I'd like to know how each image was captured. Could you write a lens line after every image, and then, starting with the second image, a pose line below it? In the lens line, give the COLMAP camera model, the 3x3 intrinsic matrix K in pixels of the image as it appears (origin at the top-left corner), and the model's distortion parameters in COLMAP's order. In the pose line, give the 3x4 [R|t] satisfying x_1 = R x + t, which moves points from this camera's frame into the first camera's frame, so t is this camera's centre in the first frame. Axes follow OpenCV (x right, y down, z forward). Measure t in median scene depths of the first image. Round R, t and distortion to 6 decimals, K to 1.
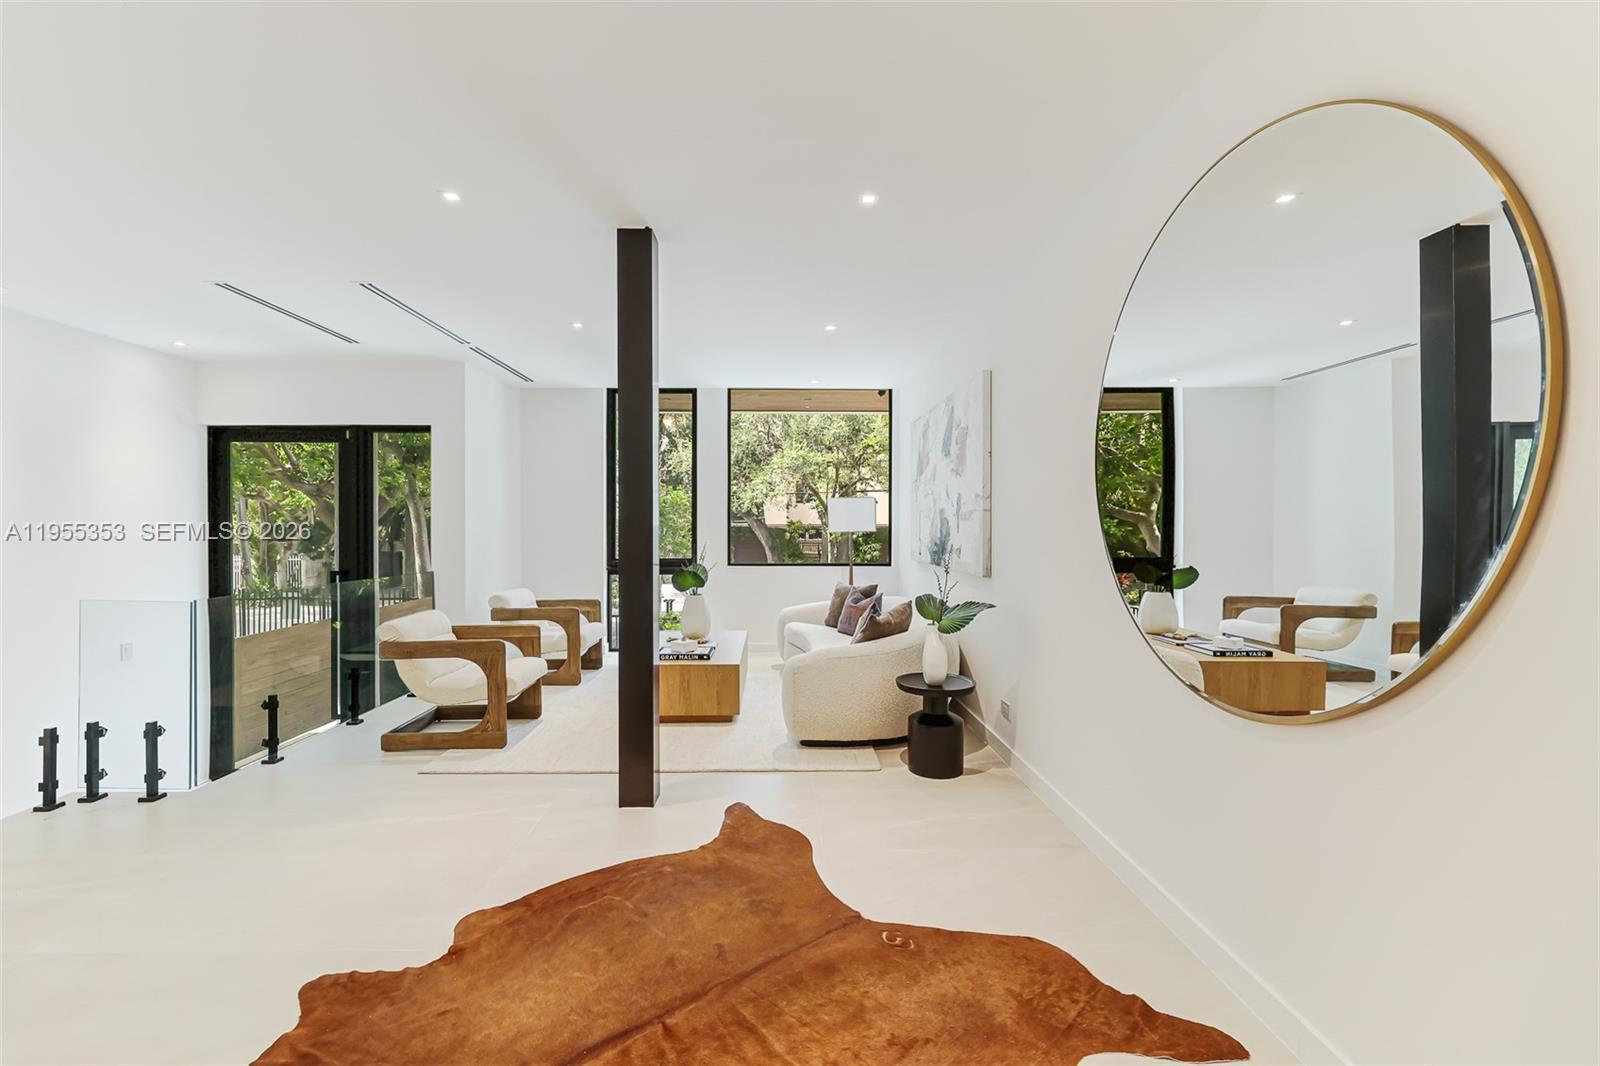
lens RADIAL K [[682.4, 0, 789.2], [0, 682.4, 534.4], [0, 0, 1]] dist [0.000174, -0.000142]
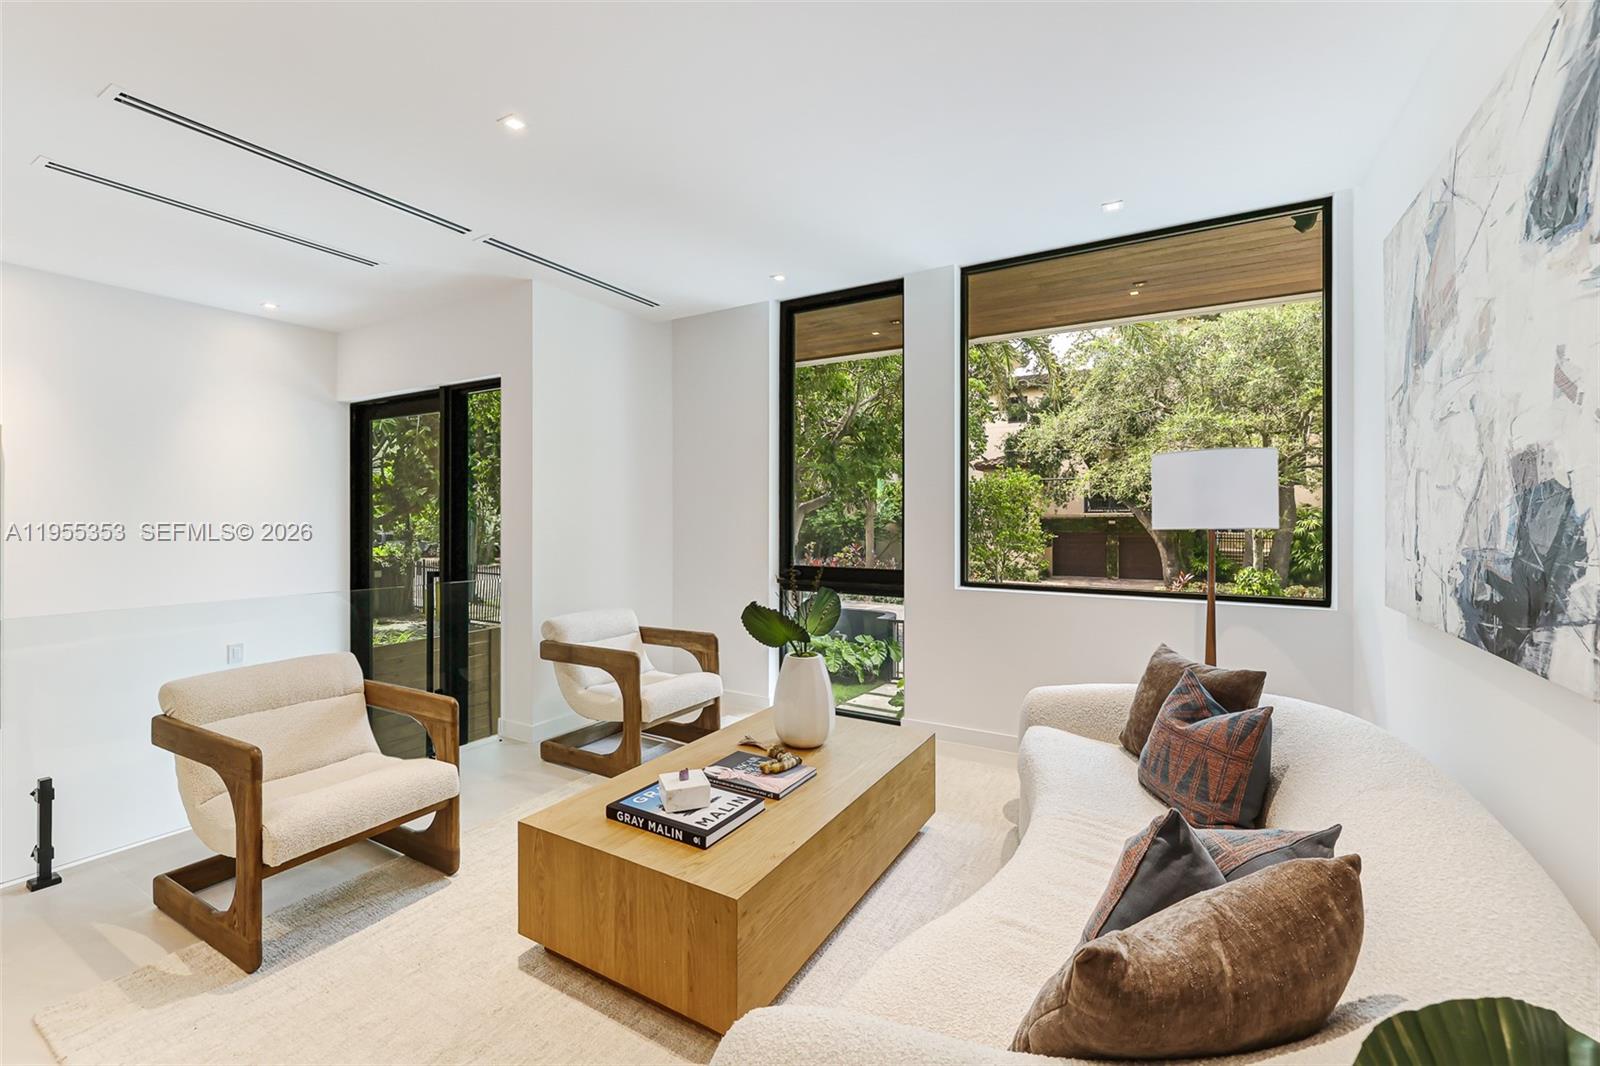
lens RADIAL K [[664.9, 0, 798.2], [0, 664.9, 512.2], [0, 0, 1]] dist [-0.000214, 0.012597]
pose [[0.845743, -0.002624, -0.533583, 0.107349], [-0.006982, 0.999848, -0.015982, -0.006586], [0.533544, 0.017242, 0.845597, 0.542922]]
